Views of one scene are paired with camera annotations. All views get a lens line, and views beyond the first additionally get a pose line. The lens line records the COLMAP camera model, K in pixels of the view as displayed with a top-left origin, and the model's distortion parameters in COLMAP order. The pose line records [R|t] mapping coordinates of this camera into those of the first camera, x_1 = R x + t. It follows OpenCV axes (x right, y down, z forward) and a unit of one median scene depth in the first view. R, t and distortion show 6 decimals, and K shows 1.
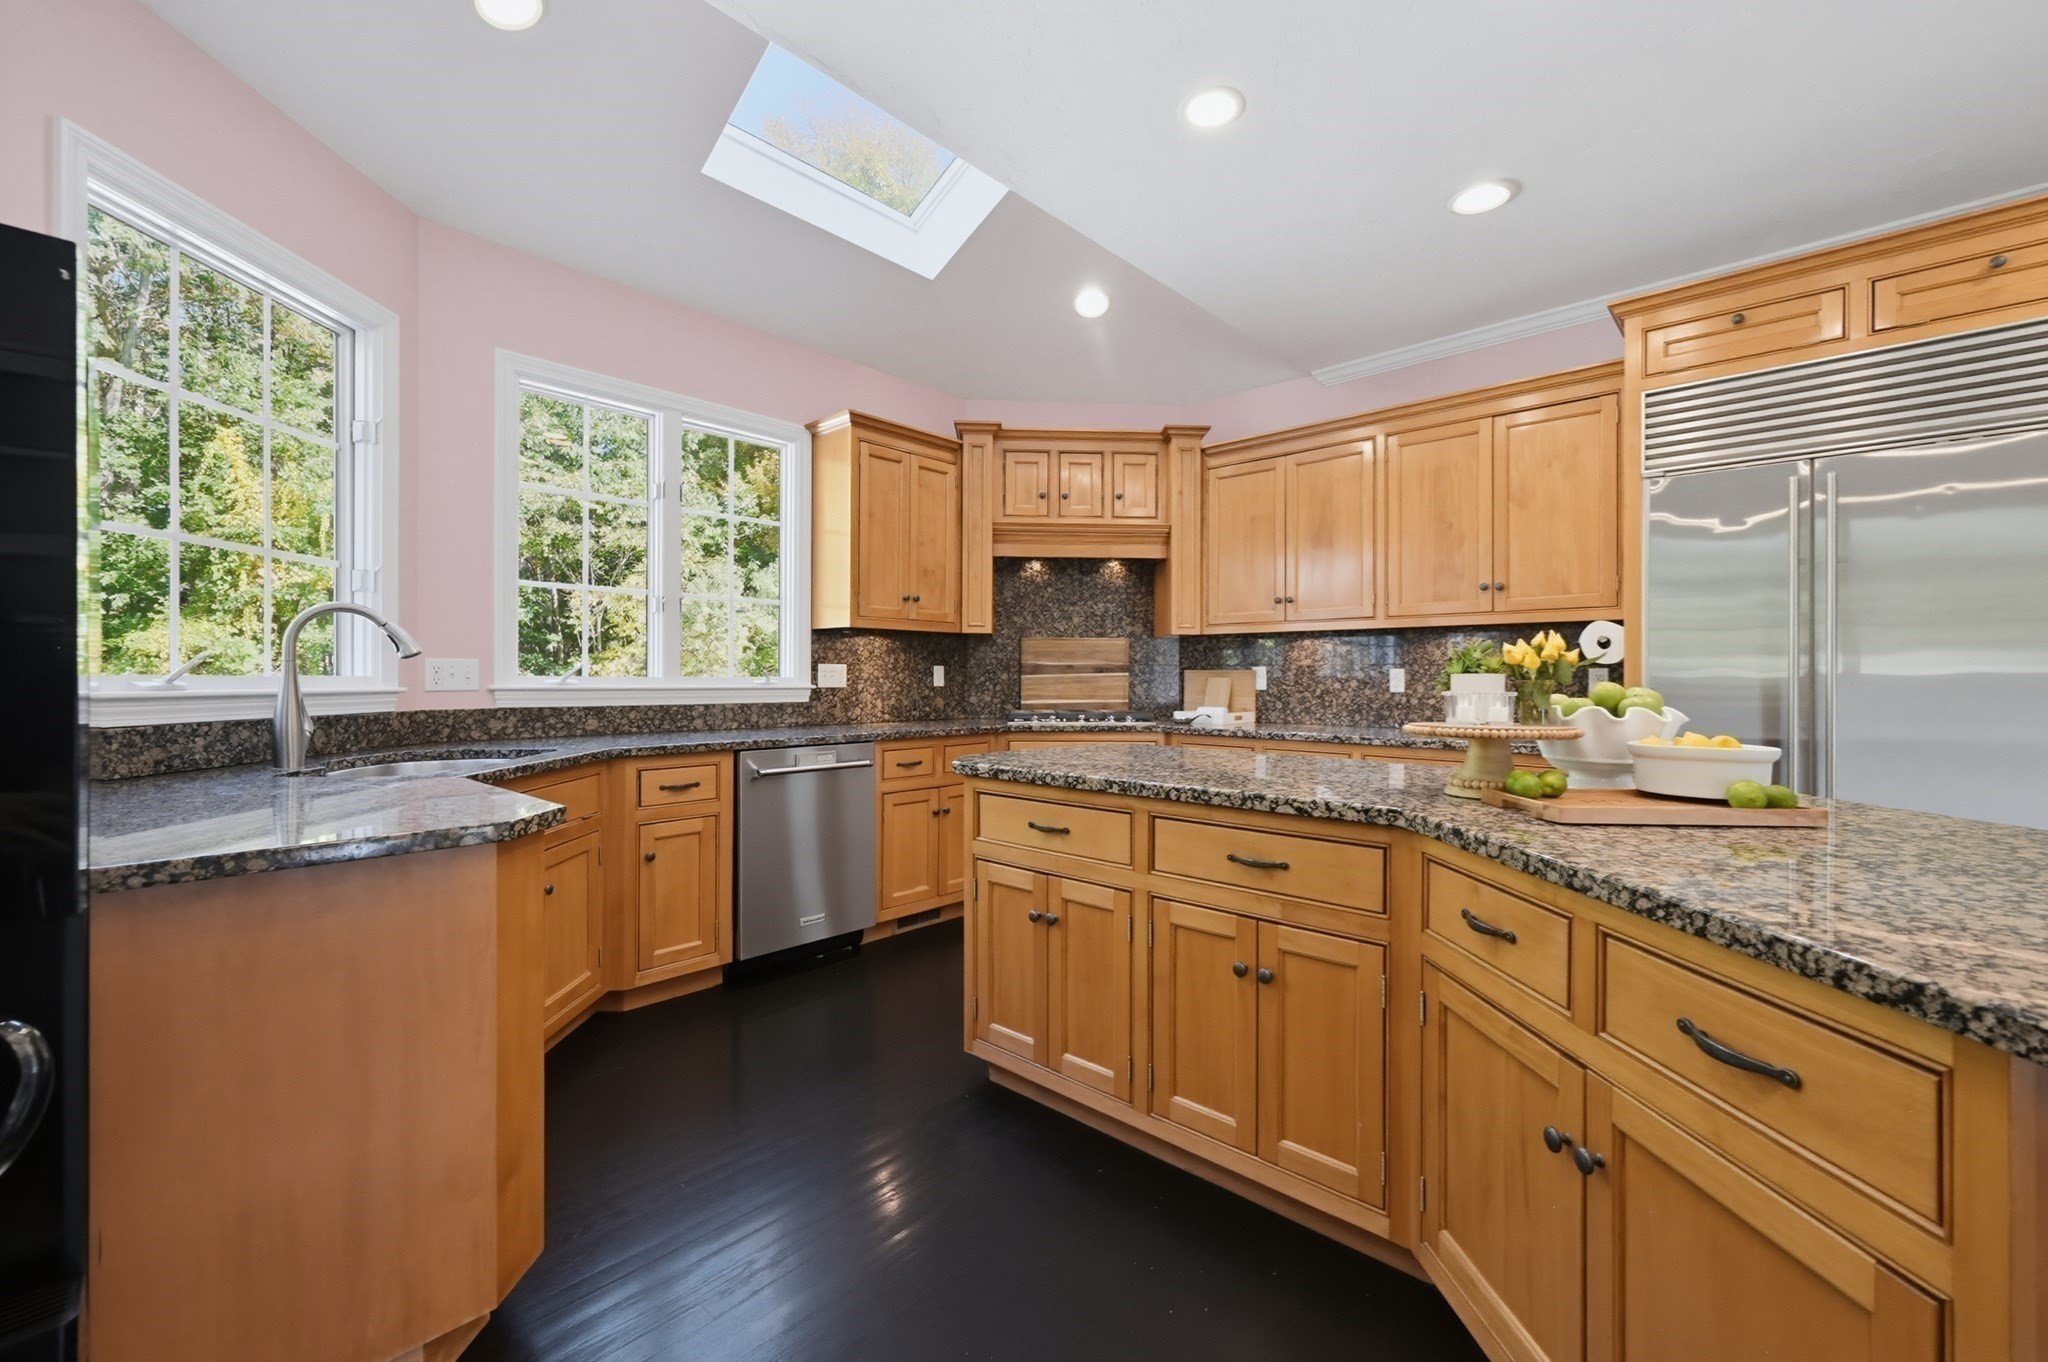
lens RADIAL K [[841.9, 0, 1047.8], [0, 841.9, 675.9], [0, 0, 1]] dist [-0.001735, 0.000352]
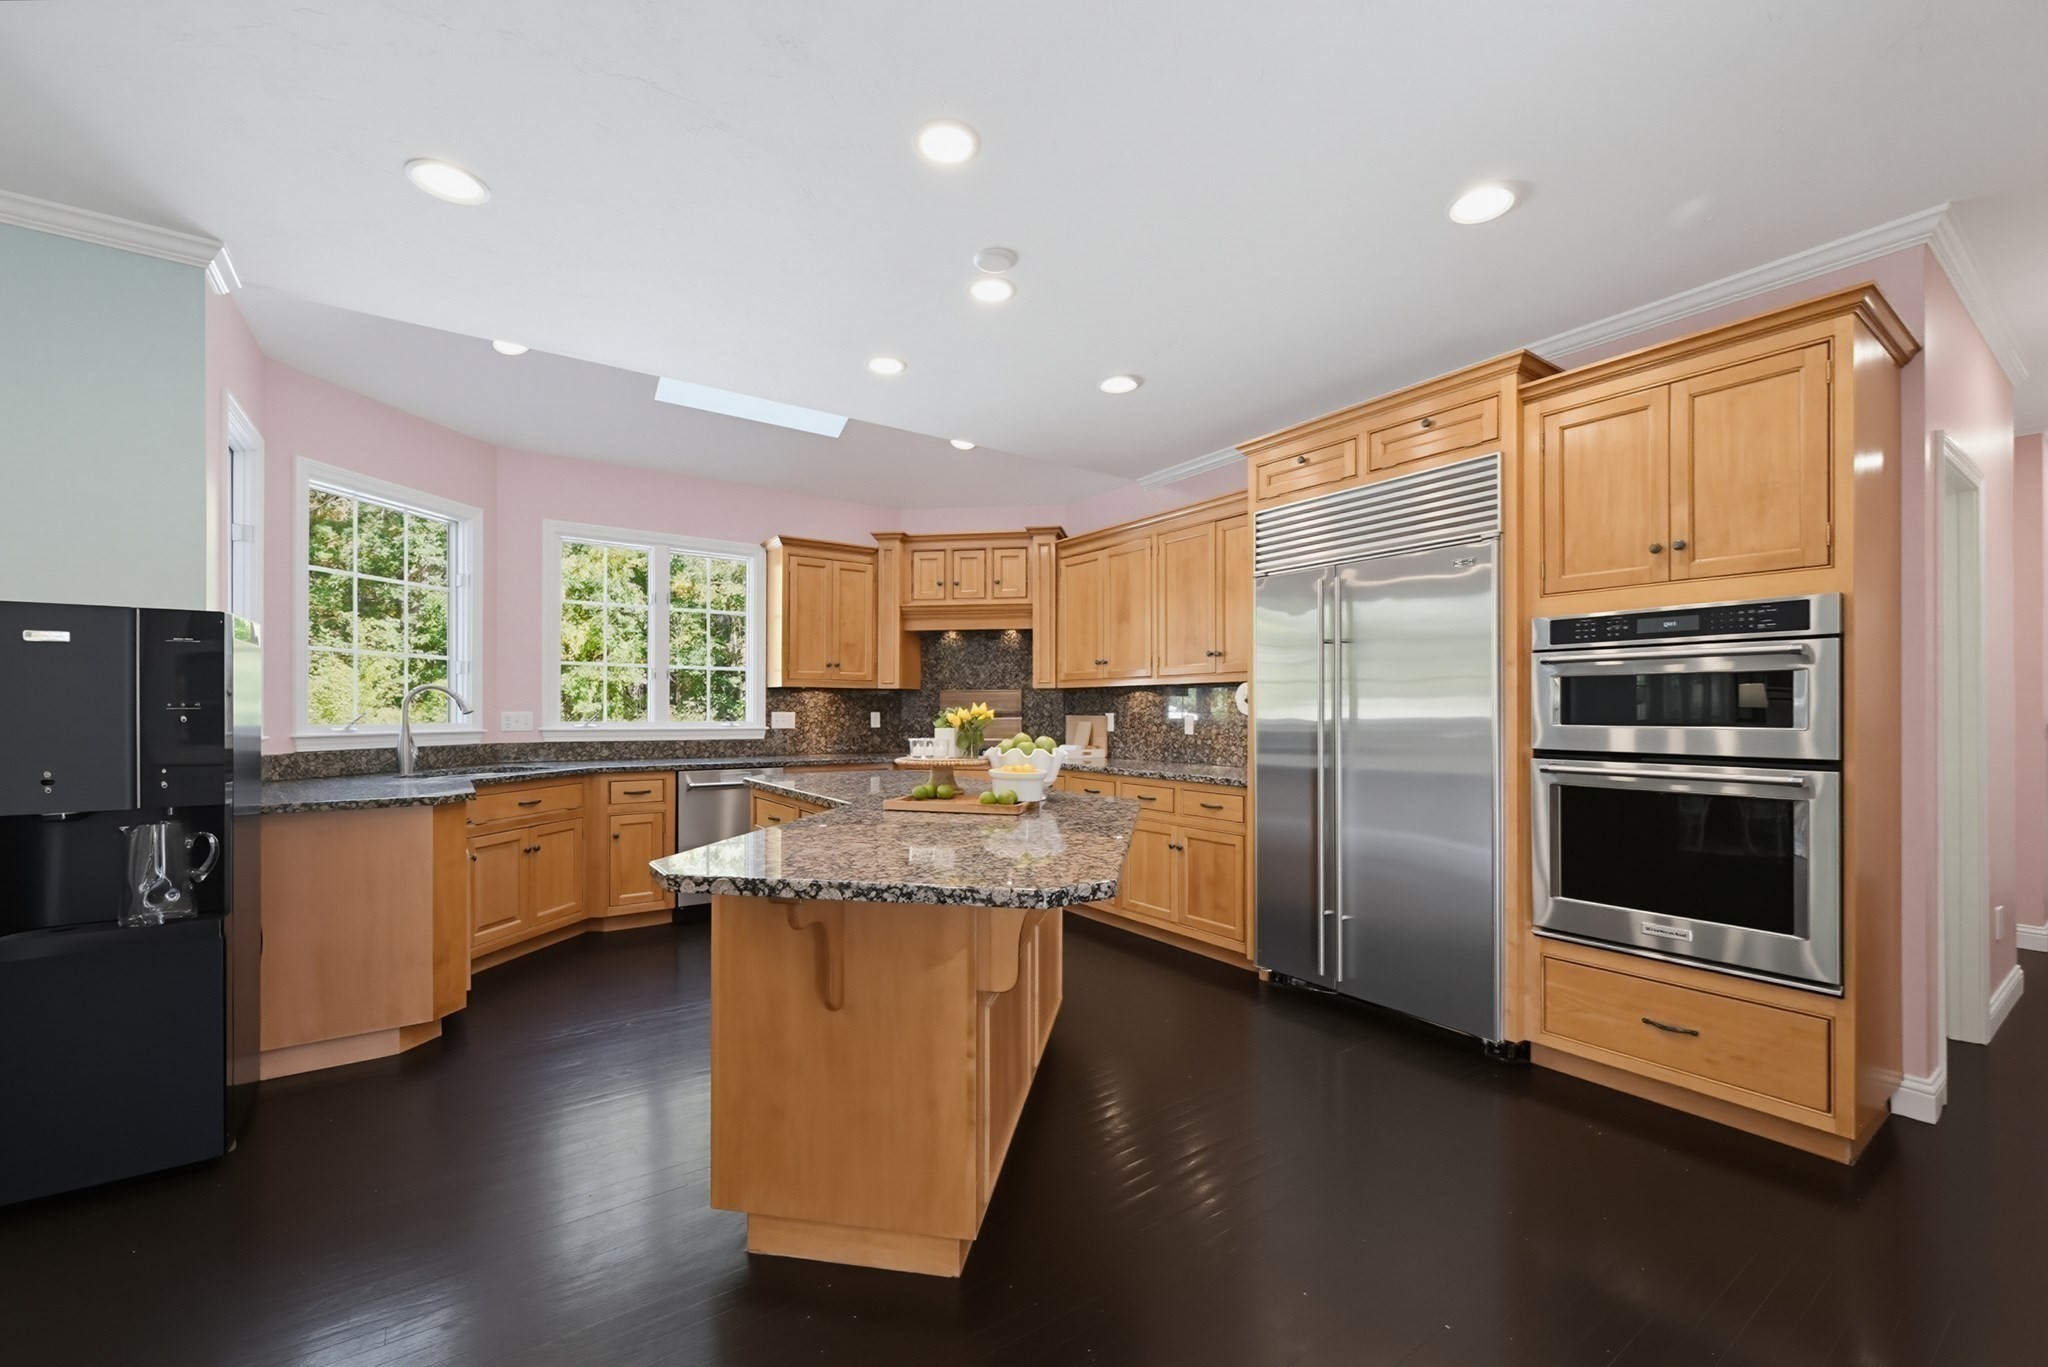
lens RADIAL K [[822.8, 0, 1023.8], [0, 822.8, 710.5], [0, 0, 1]] dist [0.000761, 0.000048]
pose [[0.974472, -0.000767, -0.224506, 0.515300], [0.000652, 1.000000, -0.000588, -0.017952], [0.224506, 0.000426, 0.974473, -0.286703]]
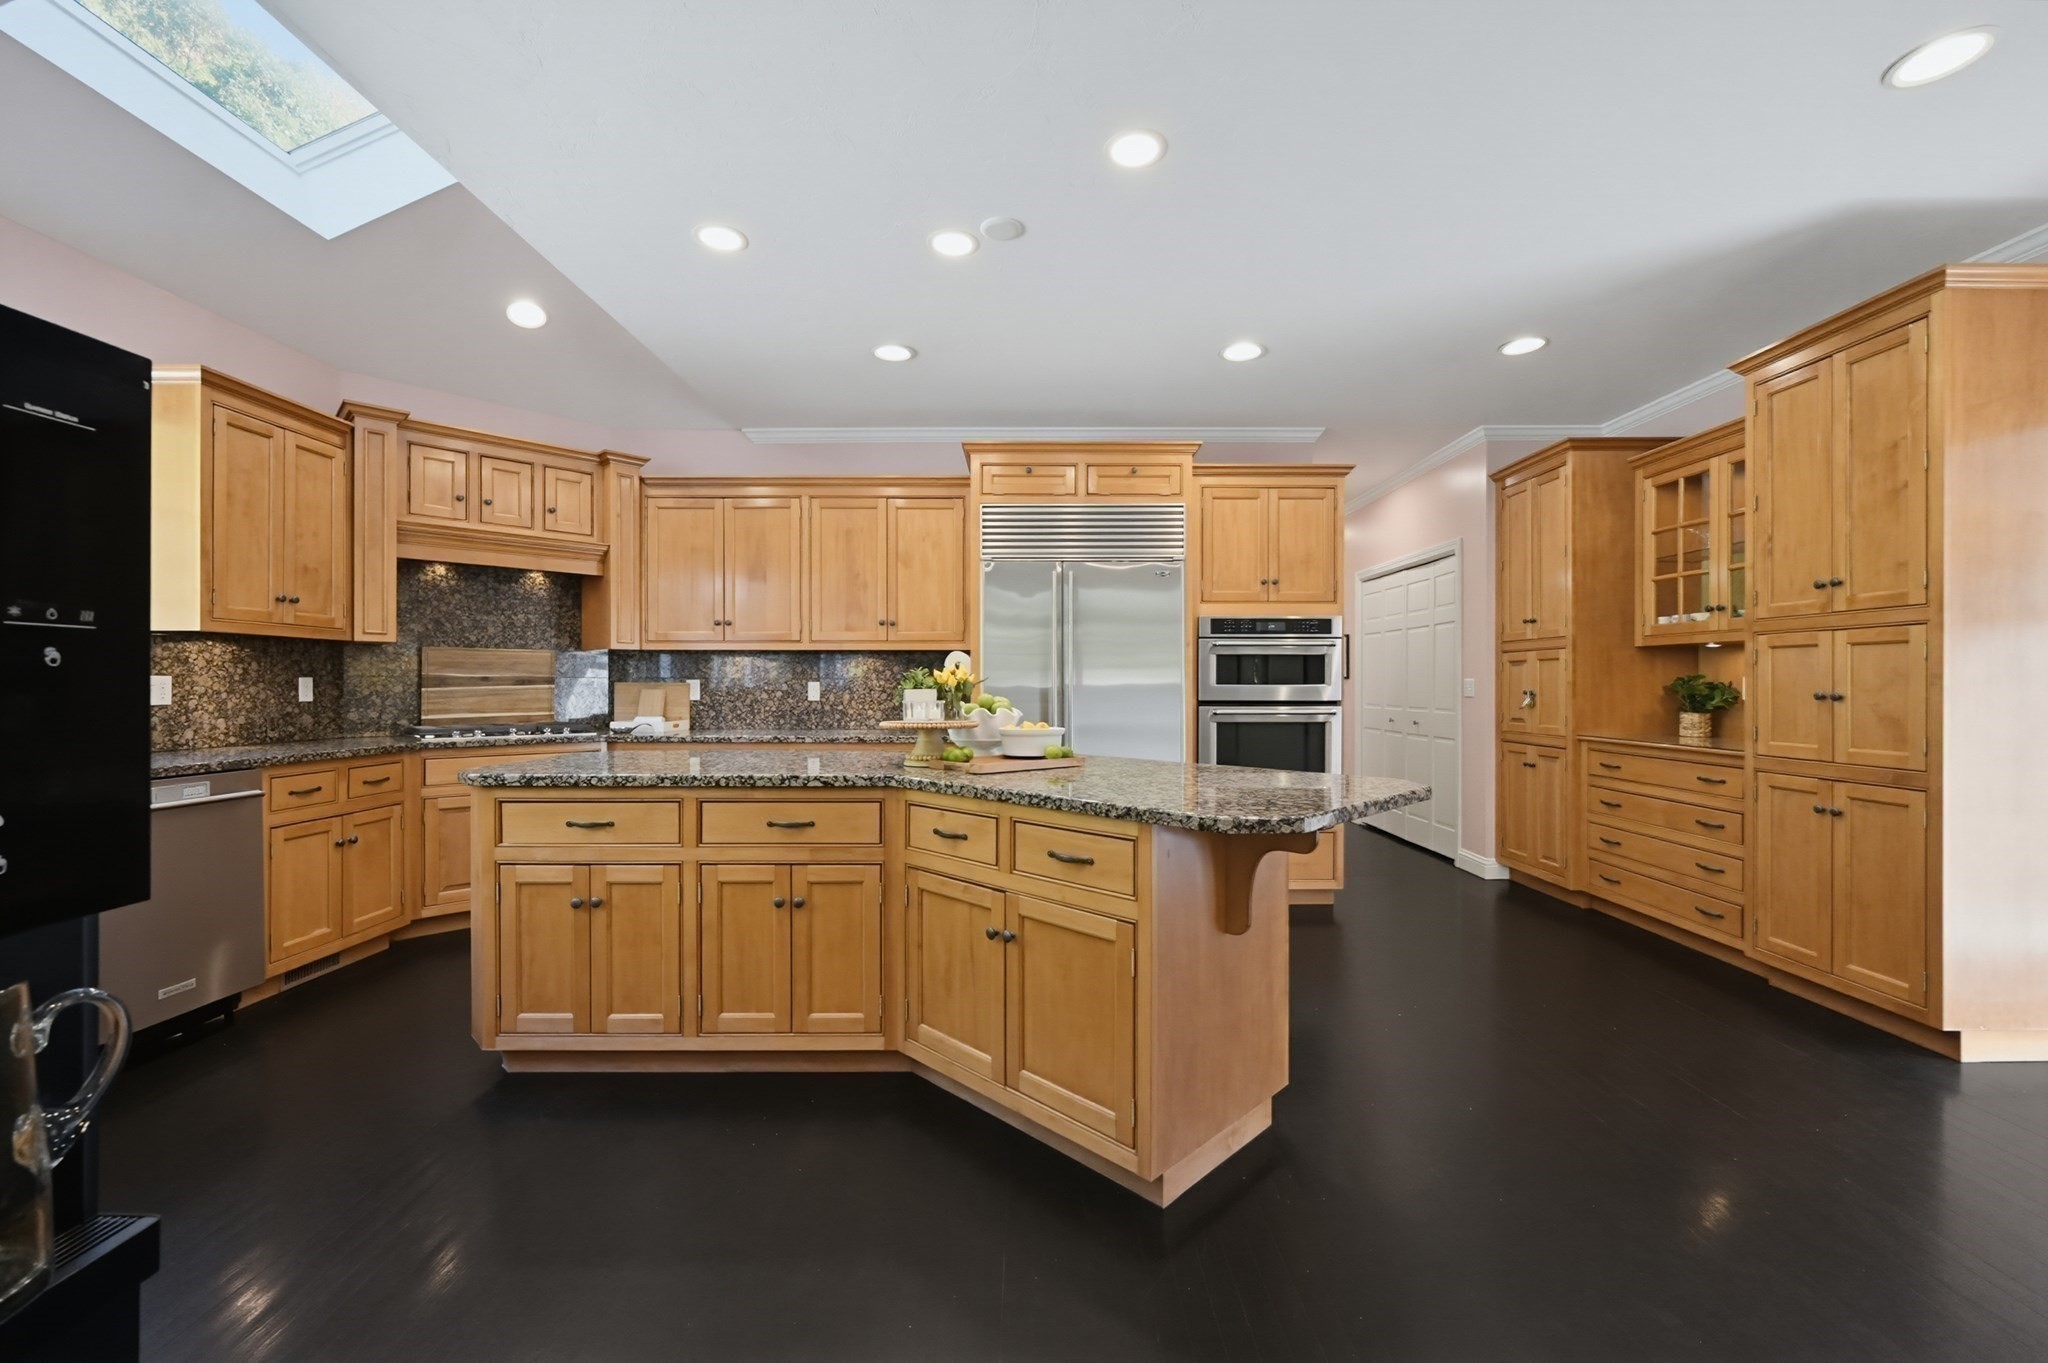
lens RADIAL K [[813.5, 0, 1035.9], [0, 813.5, 687.9], [0, 0, 1]] dist [-0.000282, 0.000109]
pose [[0.739404, -0.004291, 0.673248, -0.180222], [0.001079, 0.999986, 0.005189, -0.006327], [-0.673261, -0.003110, 0.739399, -0.139165]]
